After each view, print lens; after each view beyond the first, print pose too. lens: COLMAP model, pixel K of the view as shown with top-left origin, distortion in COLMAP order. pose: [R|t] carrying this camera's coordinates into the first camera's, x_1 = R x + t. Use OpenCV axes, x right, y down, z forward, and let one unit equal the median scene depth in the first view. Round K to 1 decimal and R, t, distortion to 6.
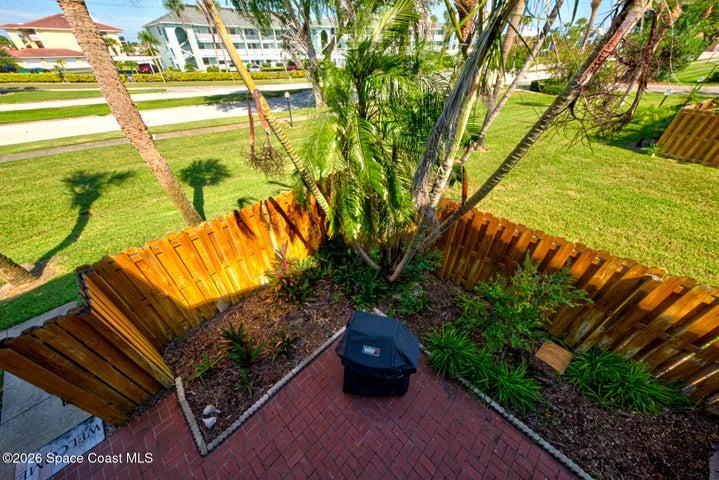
lens RADIAL K [[249.0, 0, 358.1], [0, 249.0, 250.5], [0, 0, 1]] dist [0.001237, 0.000156]
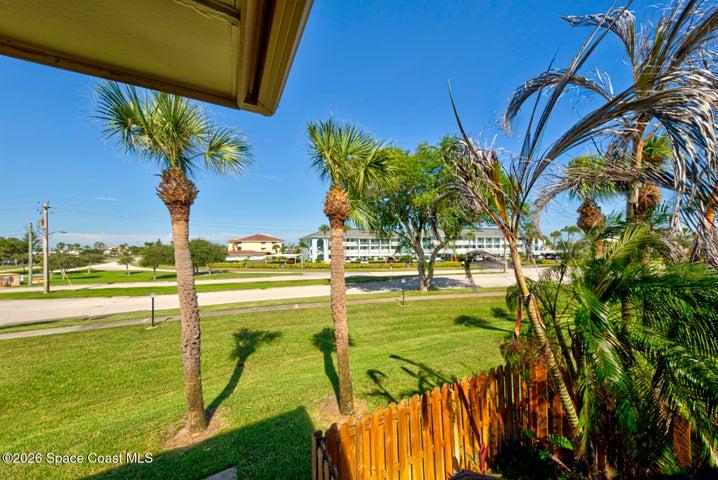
lens RADIAL K [[245.5, 0, 359.0], [0, 245.5, 240.0], [0, 0, 1]] dist [0.000526, -0.000030]
pose [[0.952218, -0.018713, -0.304845, -0.071489], [-0.185782, 0.756738, -0.626764, 0.008409], [0.242416, 0.653451, 0.717103, -0.023562]]
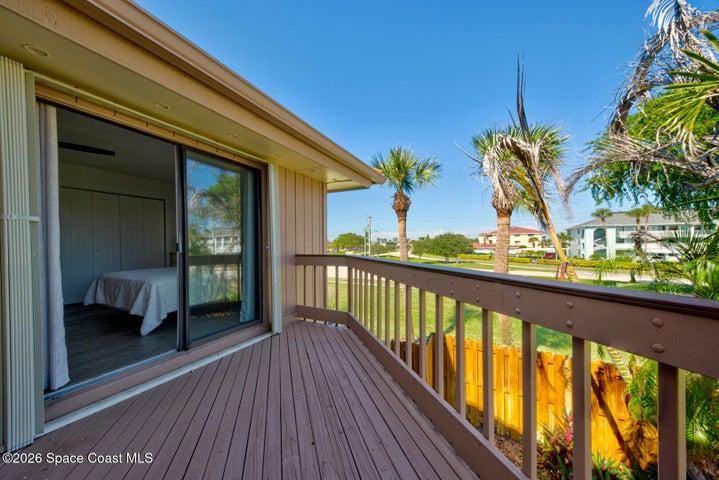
lens RADIAL K [[244.4, 0, 357.4], [0, 244.4, 246.9], [0, 0, 1]] dist [0.015859, -0.000119]
pose [[0.288628, 0.011445, -0.957373, 0.063608], [-0.600848, 0.780681, -0.171811, 0.028278], [0.745437, 0.624825, 0.232203, -0.032138]]
